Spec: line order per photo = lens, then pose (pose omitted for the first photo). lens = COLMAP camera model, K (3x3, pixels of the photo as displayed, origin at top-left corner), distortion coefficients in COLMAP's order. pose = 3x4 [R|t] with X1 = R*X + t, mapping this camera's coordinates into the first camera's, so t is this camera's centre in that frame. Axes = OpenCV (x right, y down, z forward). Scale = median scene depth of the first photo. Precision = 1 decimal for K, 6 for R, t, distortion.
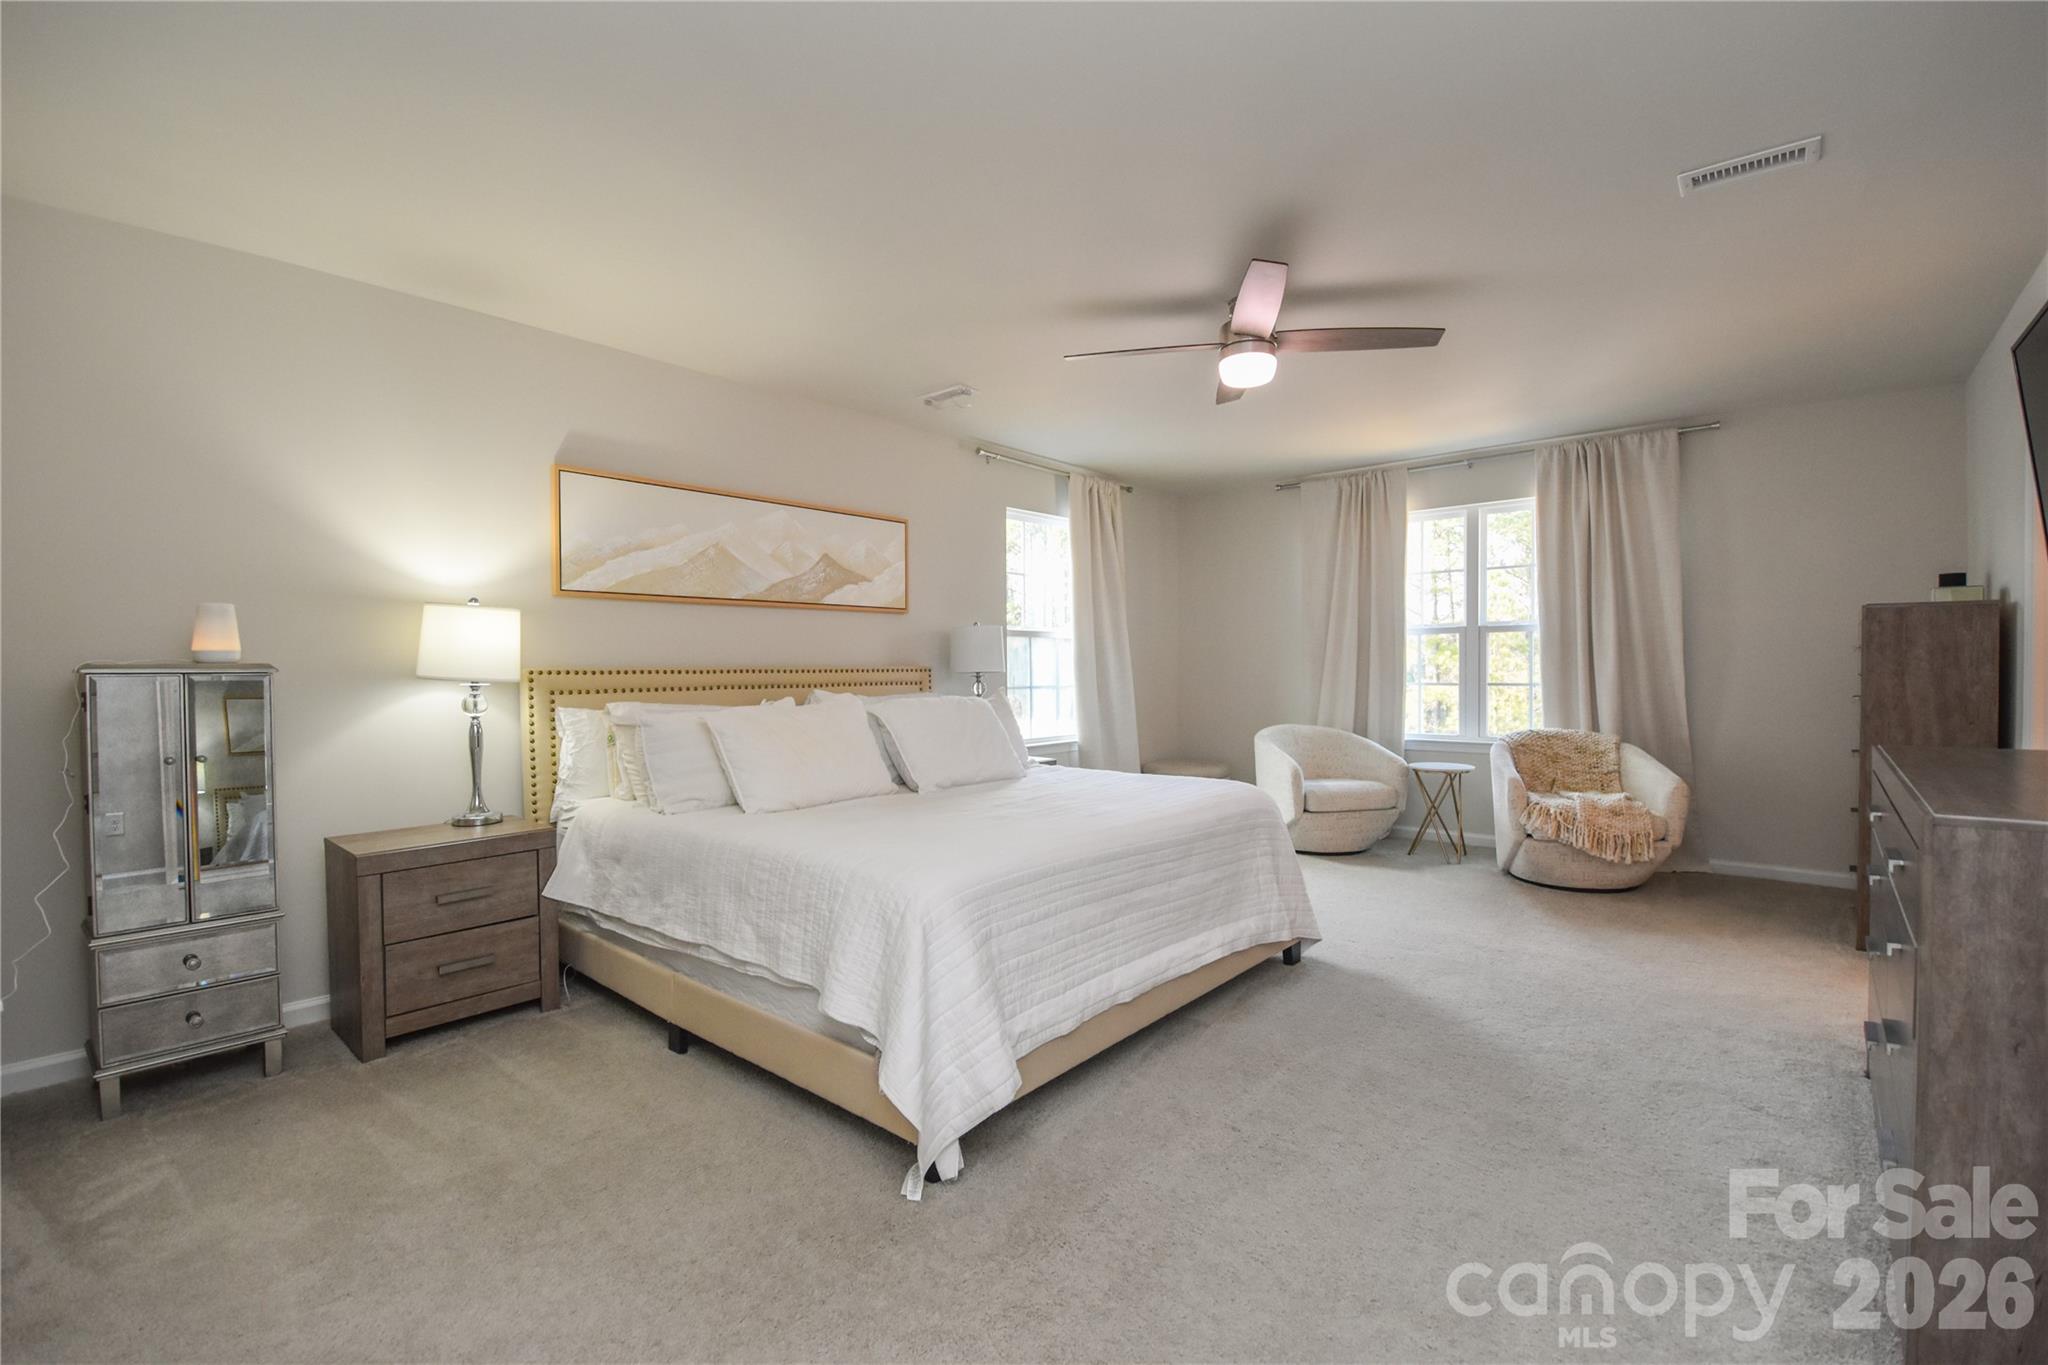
lens RADIAL K [[898.3, 0, 1026.3], [0, 898.3, 687.7], [0, 0, 1]] dist [-0.014796, -0.000635]
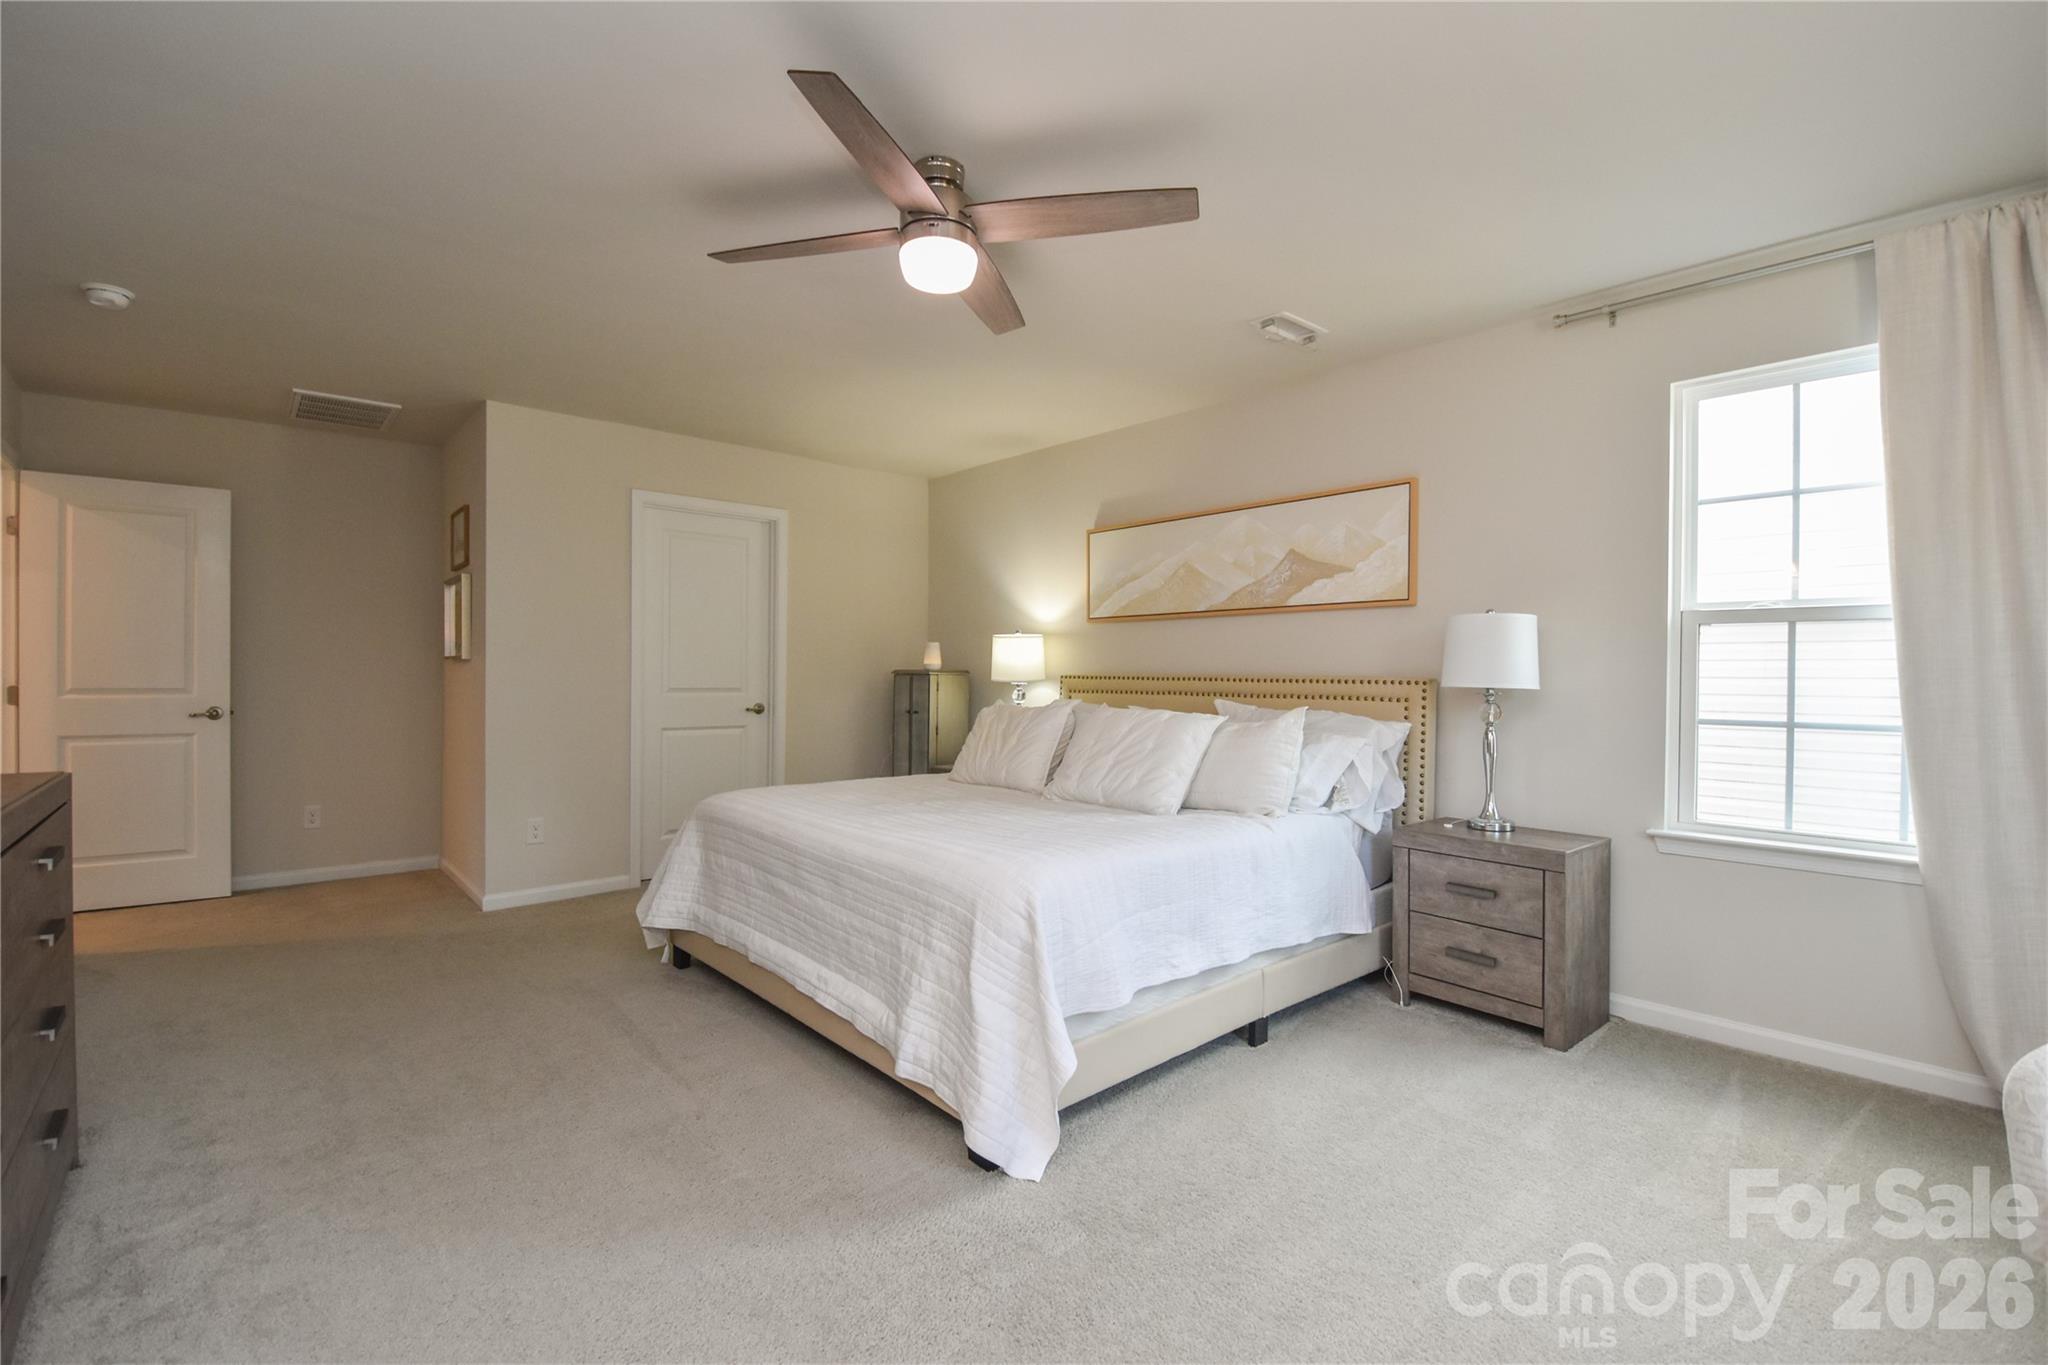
lens RADIAL K [[898.3, 0, 1026.8], [0, 898.3, 670.7], [0, 0, 1]] dist [-0.014796, -0.000635]
pose [[-0.130968, -0.000360, -0.991387, 0.712669], [-0.033595, 0.999427, 0.004075, -0.024006], [0.990817, 0.033840, -0.130905, 0.877330]]
